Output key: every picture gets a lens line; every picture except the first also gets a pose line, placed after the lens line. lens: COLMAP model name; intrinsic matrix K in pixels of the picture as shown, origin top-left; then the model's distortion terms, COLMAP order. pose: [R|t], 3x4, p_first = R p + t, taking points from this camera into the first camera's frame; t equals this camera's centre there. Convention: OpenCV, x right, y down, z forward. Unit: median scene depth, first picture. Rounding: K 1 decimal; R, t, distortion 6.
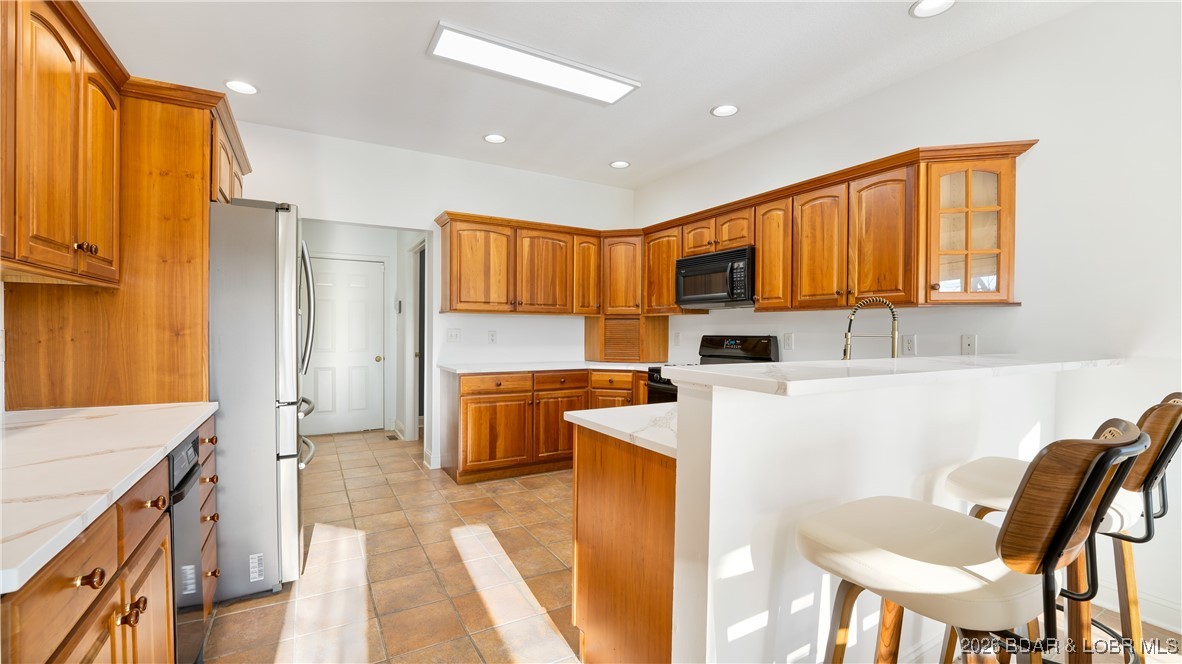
lens RADIAL K [[519.6, 0, 595.4], [0, 519.6, 336.7], [0, 0, 1]] dist [-0.023070, 0.000206]
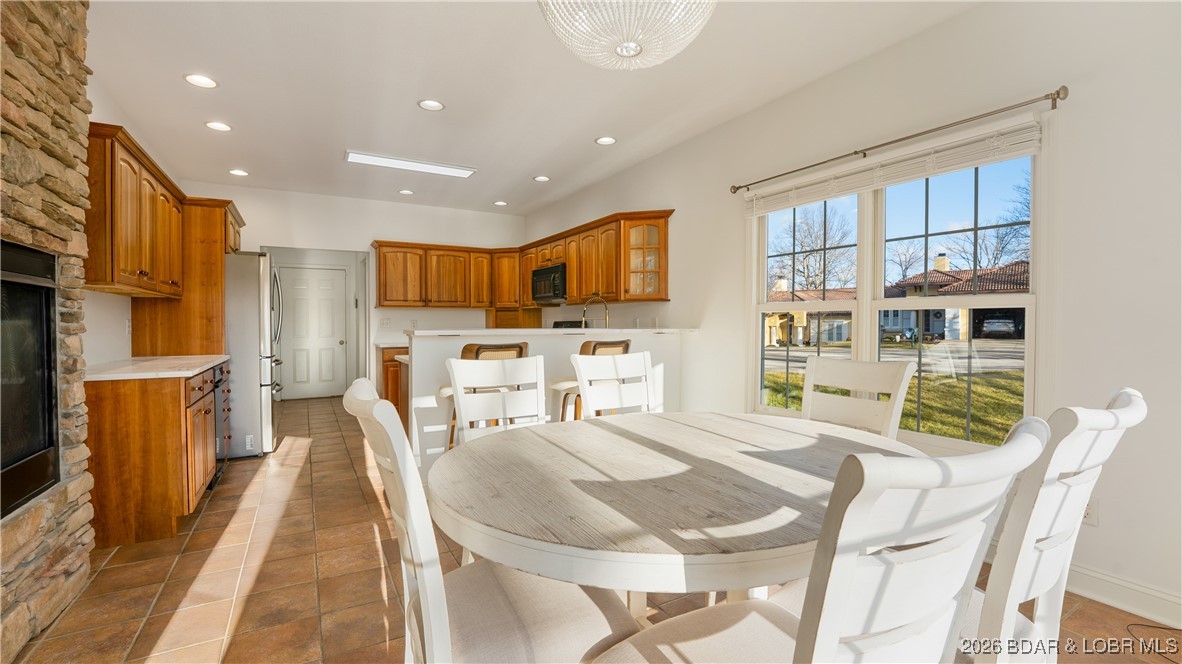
lens RADIAL K [[519.6, 0, 587.5], [0, 519.6, 326.0], [0, 0, 1]] dist [-0.023070, 0.000206]
pose [[0.999930, -0.010610, -0.005213, 0.517368], [0.010583, 0.999930, -0.005248, 0.031503], [0.005268, 0.005192, 0.999973, -0.769956]]
